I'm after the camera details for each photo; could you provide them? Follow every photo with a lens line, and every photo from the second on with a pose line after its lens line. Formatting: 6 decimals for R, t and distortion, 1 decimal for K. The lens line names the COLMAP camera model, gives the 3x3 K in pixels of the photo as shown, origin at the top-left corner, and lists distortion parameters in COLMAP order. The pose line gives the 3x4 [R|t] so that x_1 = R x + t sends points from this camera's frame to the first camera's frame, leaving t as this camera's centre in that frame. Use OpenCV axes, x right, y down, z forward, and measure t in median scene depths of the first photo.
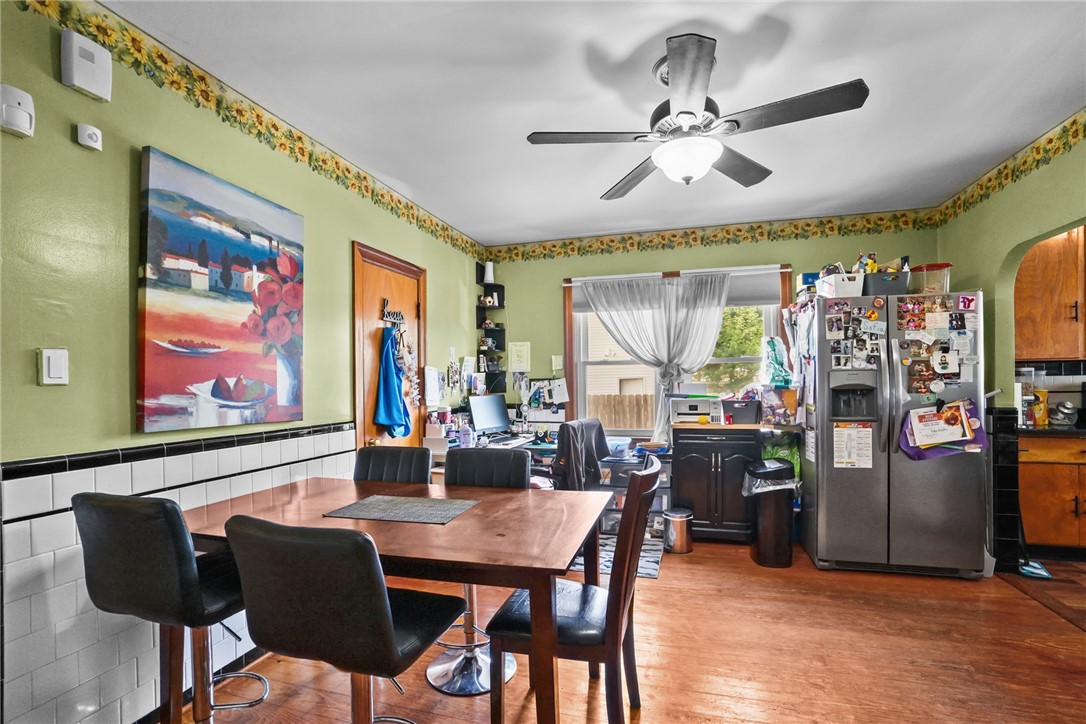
lens RADIAL K [[498.5, 0, 543.0], [0, 498.5, 362.0], [0, 0, 1]] dist [-0.059884, 0.022535]
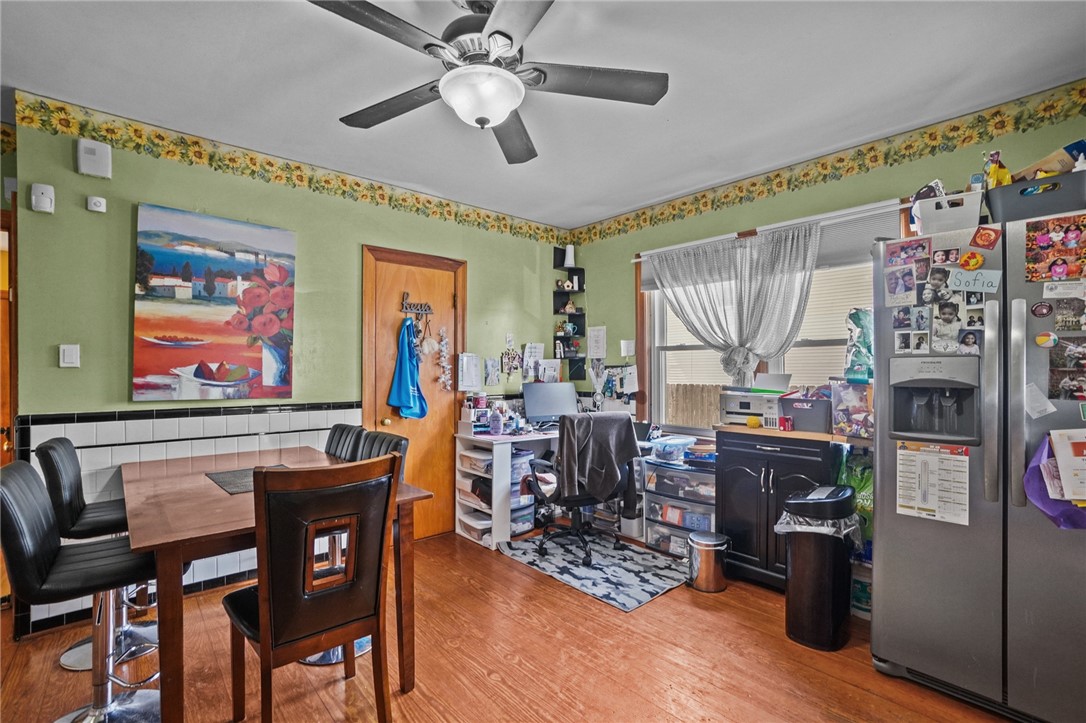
lens RADIAL K [[485.8, 0, 540.9], [0, 485.8, 348.2], [0, 0, 1]] dist [-0.061035, 0.022710]
pose [[0.847097, -0.011173, -0.531321, 0.537289], [0.011354, 0.999931, -0.002924, 0.003492], [0.531317, -0.003556, 0.847165, 0.257884]]
